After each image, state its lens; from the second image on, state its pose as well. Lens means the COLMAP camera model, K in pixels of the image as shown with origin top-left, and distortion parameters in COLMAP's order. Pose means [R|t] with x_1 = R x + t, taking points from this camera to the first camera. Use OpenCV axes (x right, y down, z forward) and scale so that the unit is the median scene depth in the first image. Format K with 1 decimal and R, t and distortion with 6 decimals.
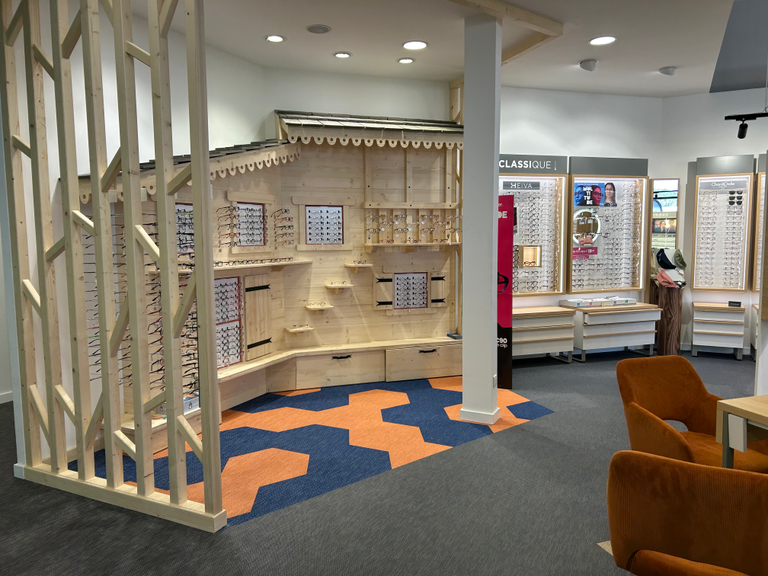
lens RADIAL K [[572.2, 0, 381.4], [0, 572.2, 286.5], [0, 0, 1]] dist [0.099240, -0.082088]
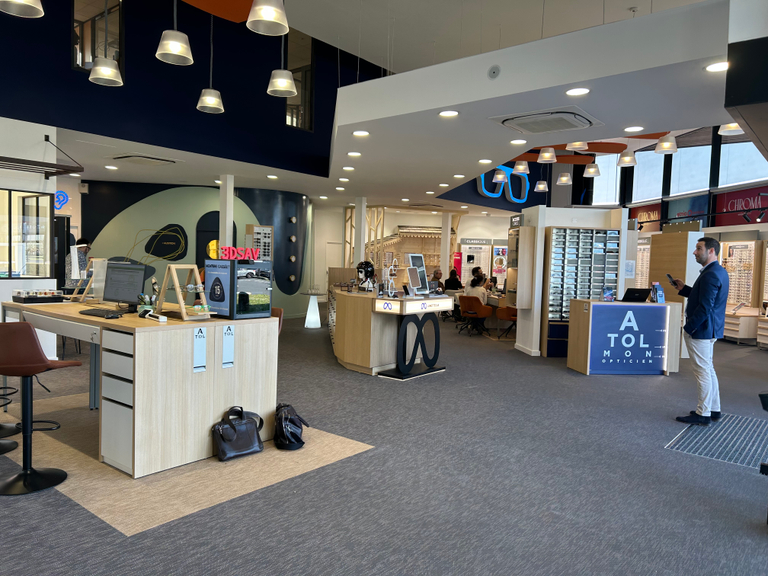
lens RADIAL K [[572.2, 0, 381.4], [0, 572.2, 286.5], [0, 0, 1]] dist [0.099240, -0.082088]
pose [[0.975410, 0.052159, -0.214139, 0.414466], [-0.061400, 0.997437, -0.036730, 0.169728], [0.211675, 0.048975, 0.976112, -2.058081]]
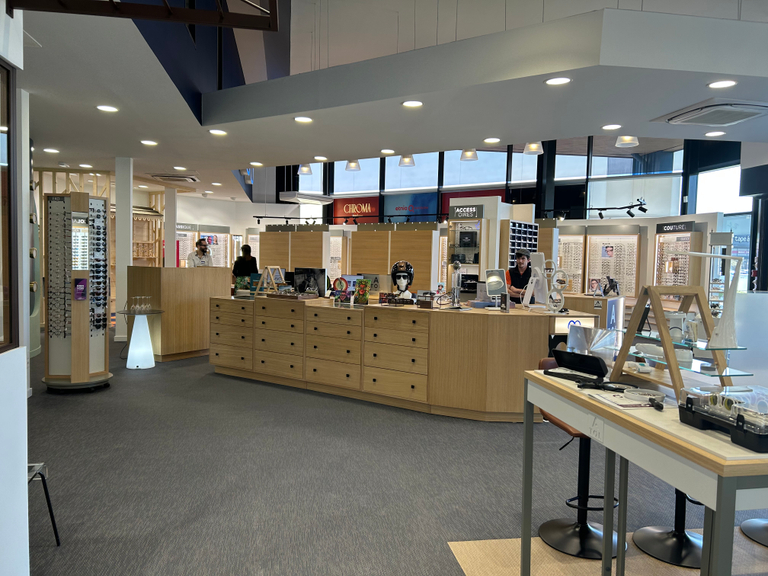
lens RADIAL K [[572.2, 0, 381.4], [0, 572.2, 286.5], [0, 0, 1]] dist [0.099240, -0.082088]
pose [[0.812330, 0.000345, 0.583198, -0.493341], [0.019634, 0.999417, -0.027938, 0.129573], [-0.582867, 0.034145, 0.811850, -1.487157]]
